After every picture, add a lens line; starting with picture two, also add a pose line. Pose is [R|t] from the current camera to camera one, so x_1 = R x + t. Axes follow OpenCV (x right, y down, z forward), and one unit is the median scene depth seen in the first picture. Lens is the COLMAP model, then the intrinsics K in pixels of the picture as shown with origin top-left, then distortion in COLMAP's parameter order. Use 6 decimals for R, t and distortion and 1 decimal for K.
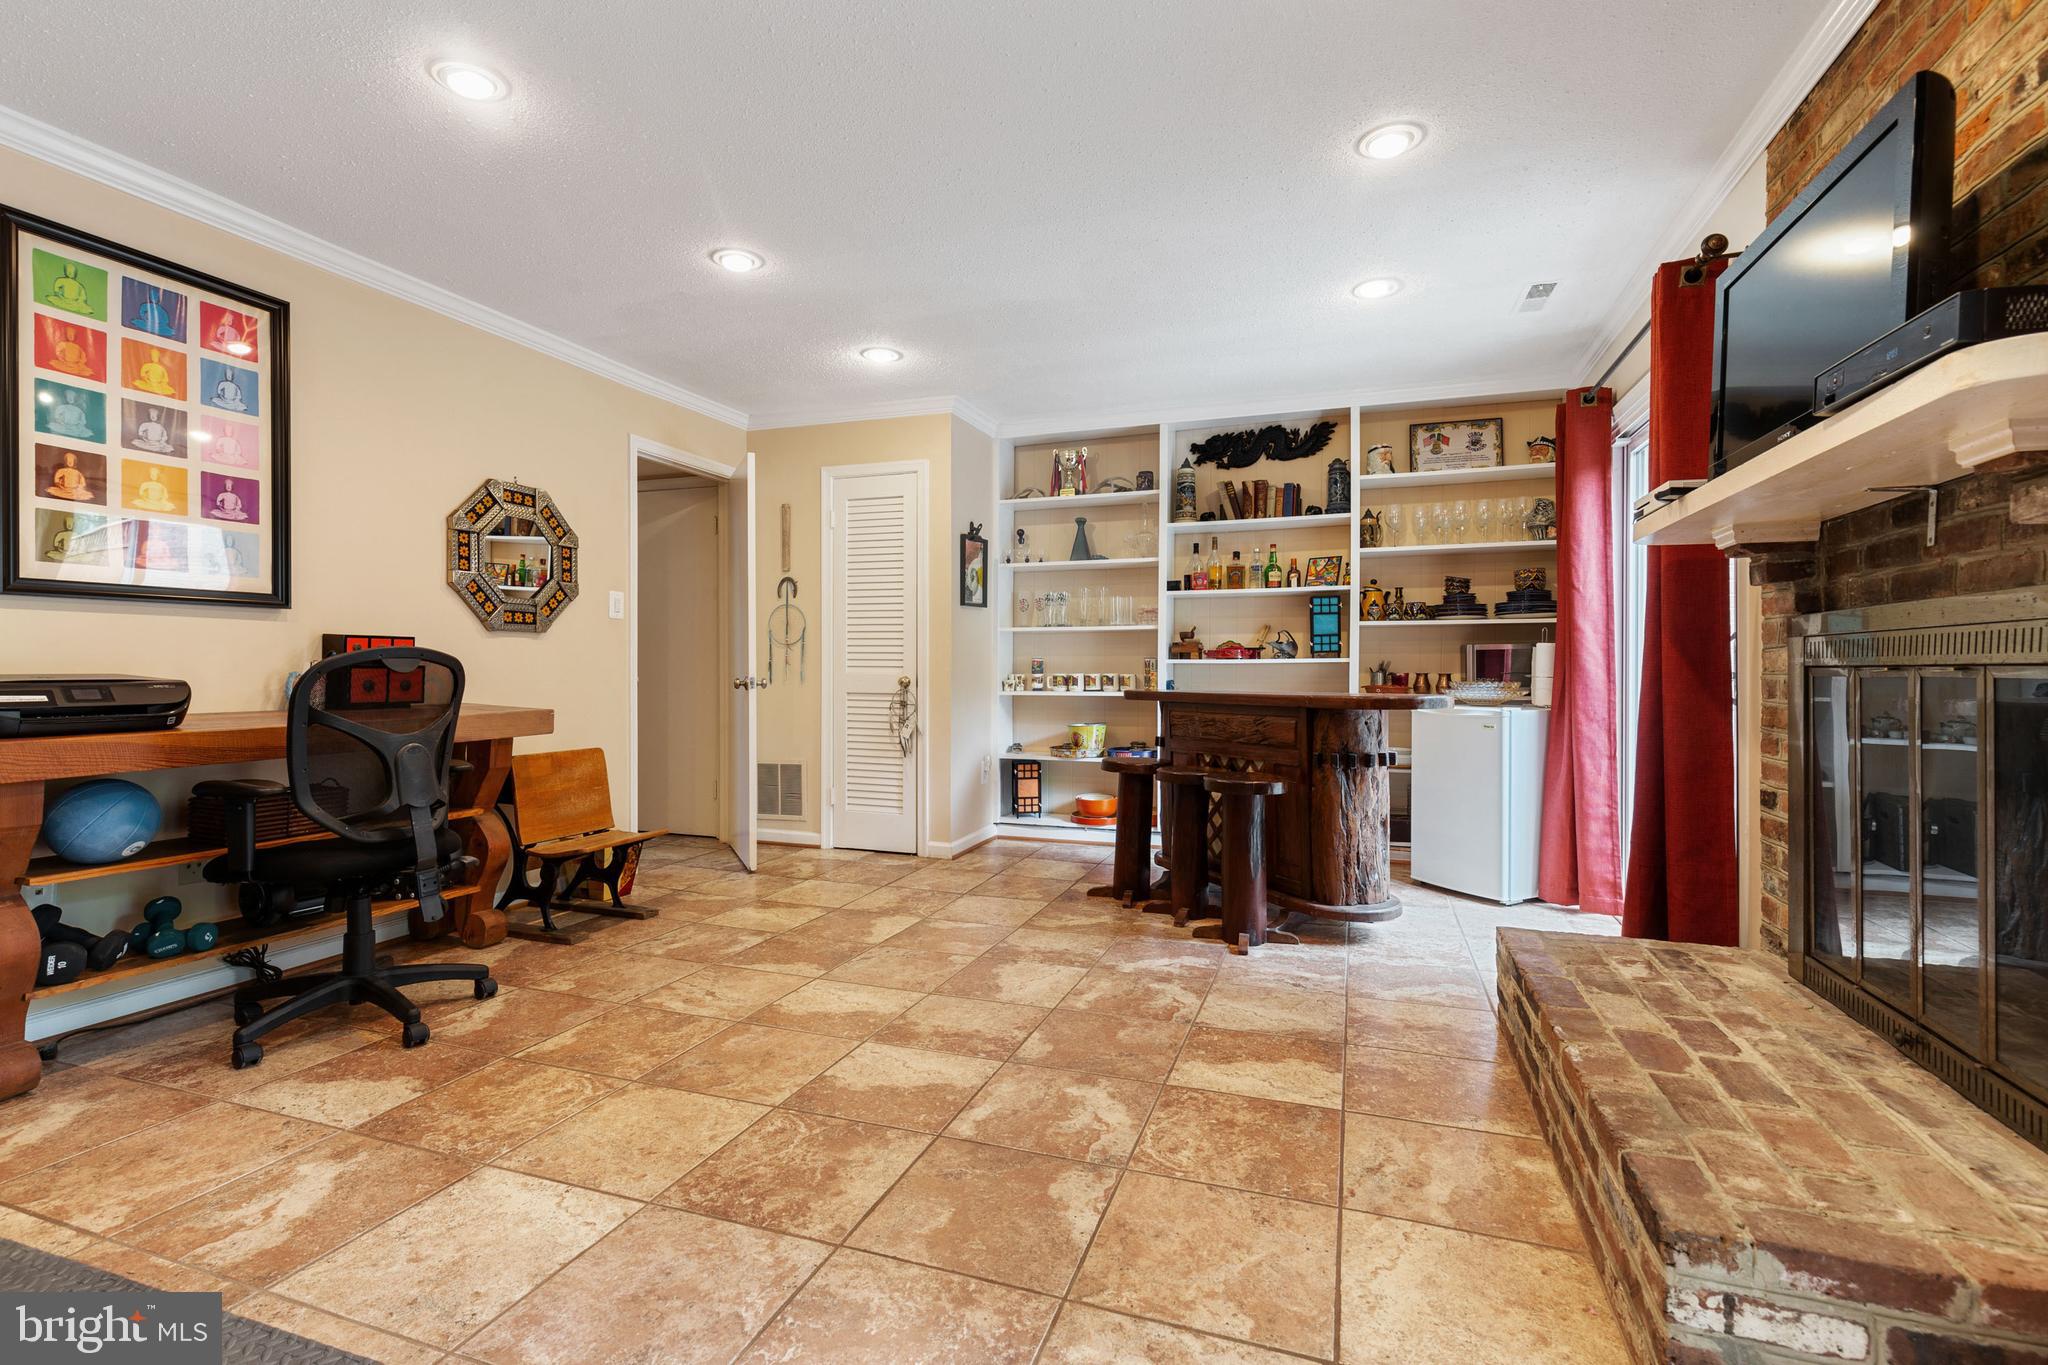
lens RADIAL K [[935.5, 0, 1026.5], [0, 935.5, 671.6], [0, 0, 1]] dist [0.009937, -0.000849]
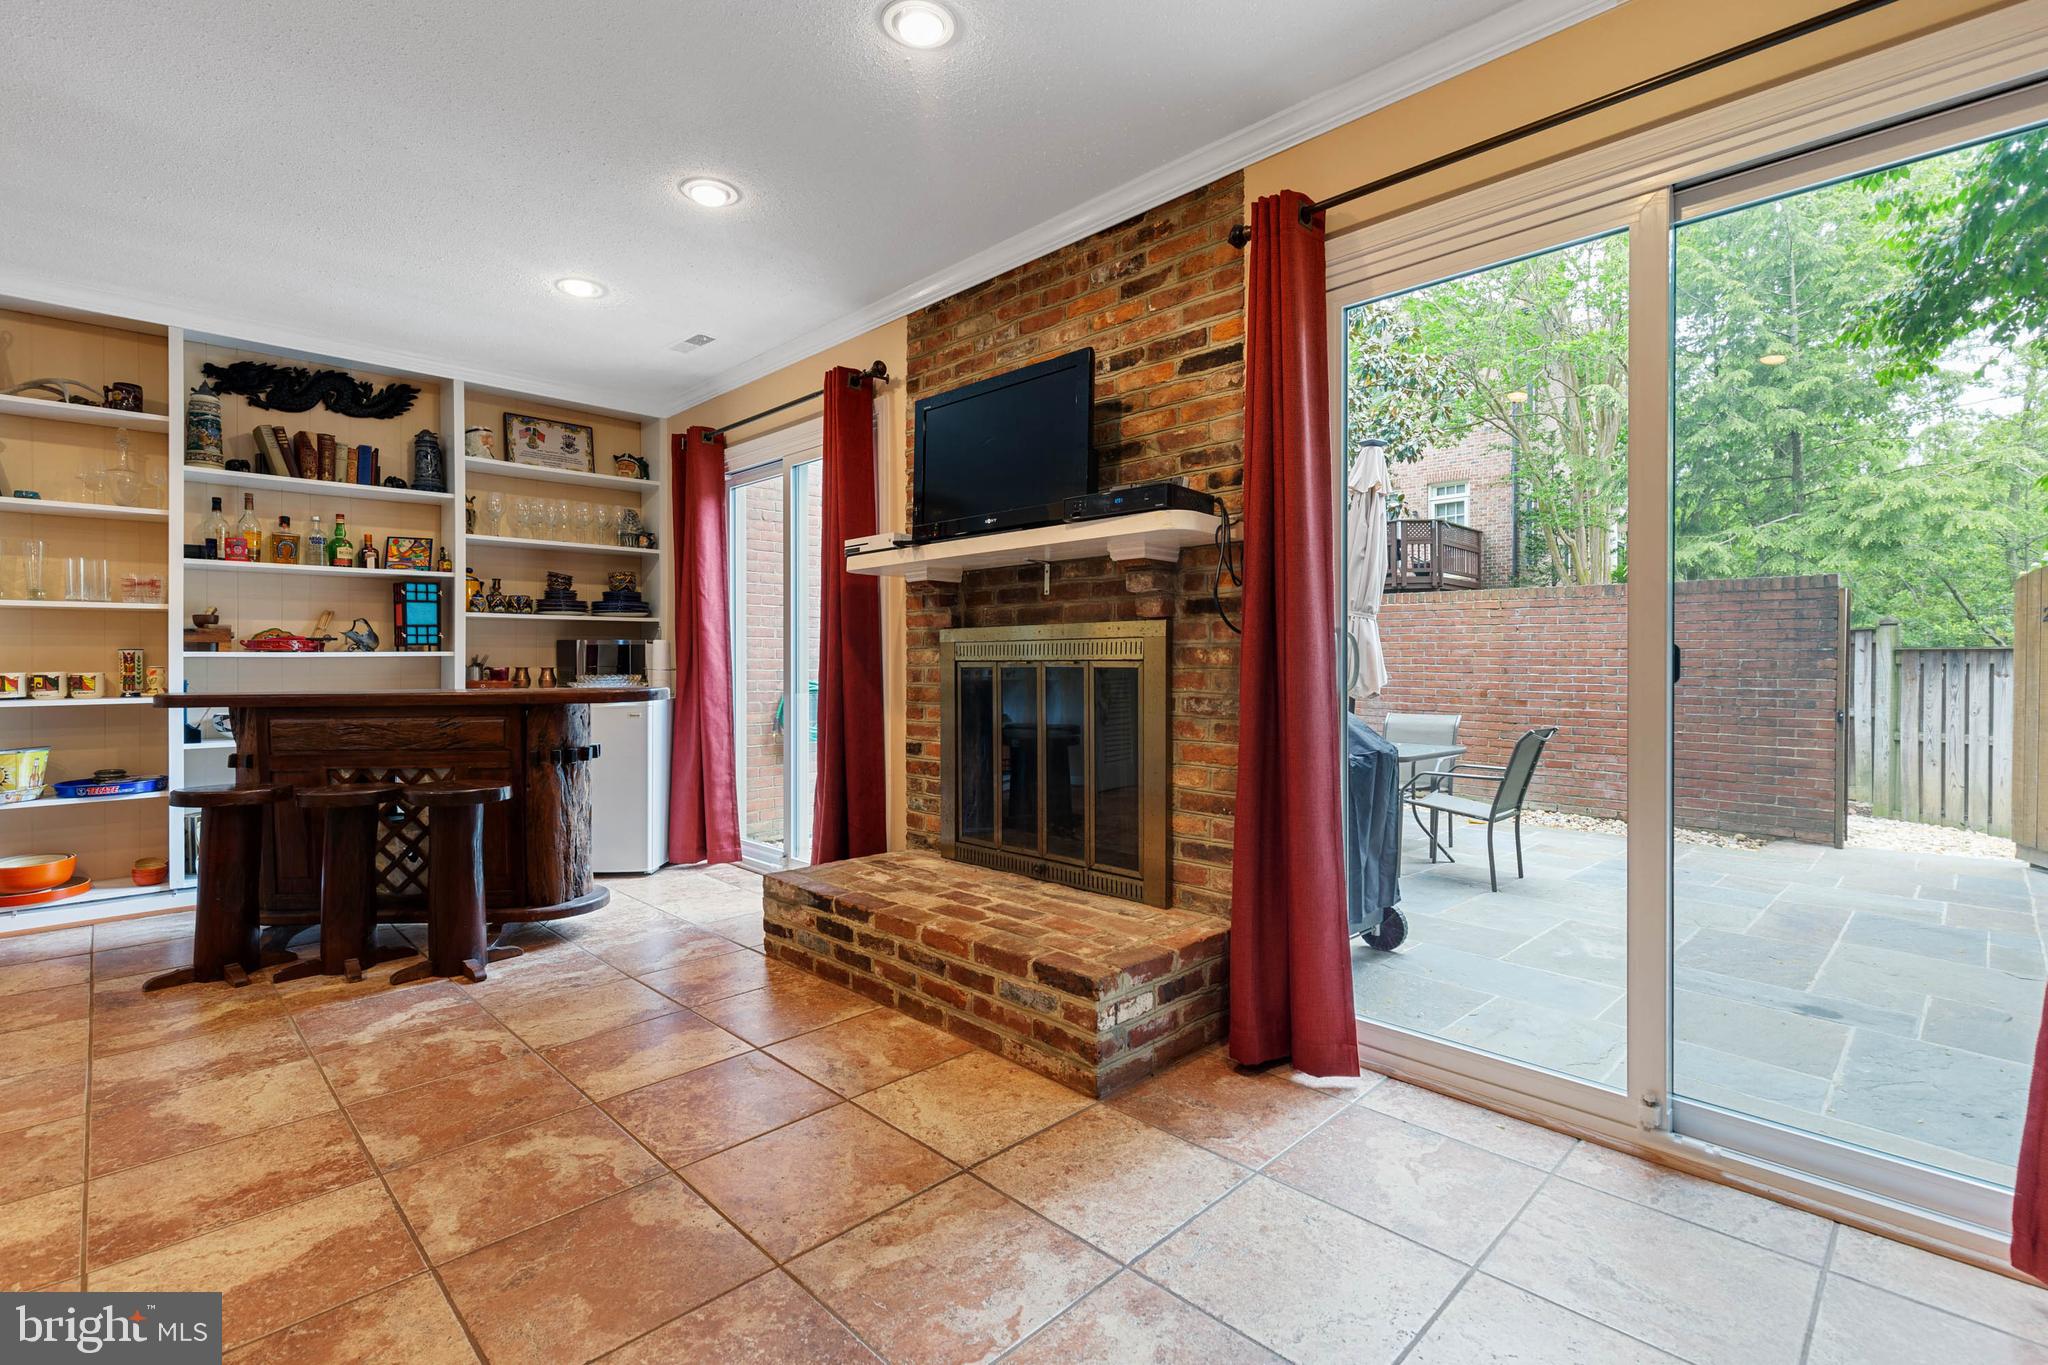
lens RADIAL K [[935.5, 0, 1026.5], [0, 935.5, 671.6], [0, 0, 1]] dist [0.009937, -0.000849]
pose [[0.430660, -0.012820, 0.902423, -0.317172], [0.005609, 0.999918, 0.011529, -0.002954], [-0.902497, 0.000096, 0.430696, 0.120981]]
